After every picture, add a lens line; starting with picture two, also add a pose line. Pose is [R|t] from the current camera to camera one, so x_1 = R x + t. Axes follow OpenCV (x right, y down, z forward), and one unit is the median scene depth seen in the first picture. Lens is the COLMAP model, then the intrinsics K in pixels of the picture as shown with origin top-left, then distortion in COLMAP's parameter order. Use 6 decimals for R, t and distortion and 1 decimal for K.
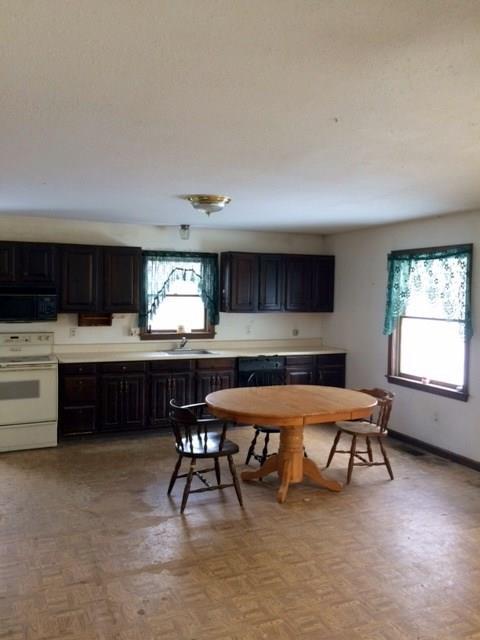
lens RADIAL K [[541.8, 0, 239.4], [0, 541.8, 320.8], [0, 0, 1]] dist [0.055357, -0.001339]
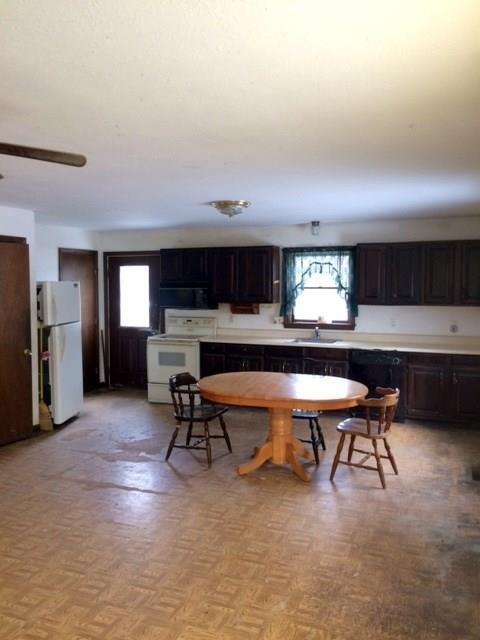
lens RADIAL K [[541.8, 0, 238.0], [0, 541.8, 317.9], [0, 0, 1]] dist [0.055357, -0.001339]
pose [[0.720311, 0.032306, -0.692899, 0.522678], [-0.027836, 0.999456, 0.017662, -0.002355], [0.693093, 0.006565, 0.720818, 0.125467]]
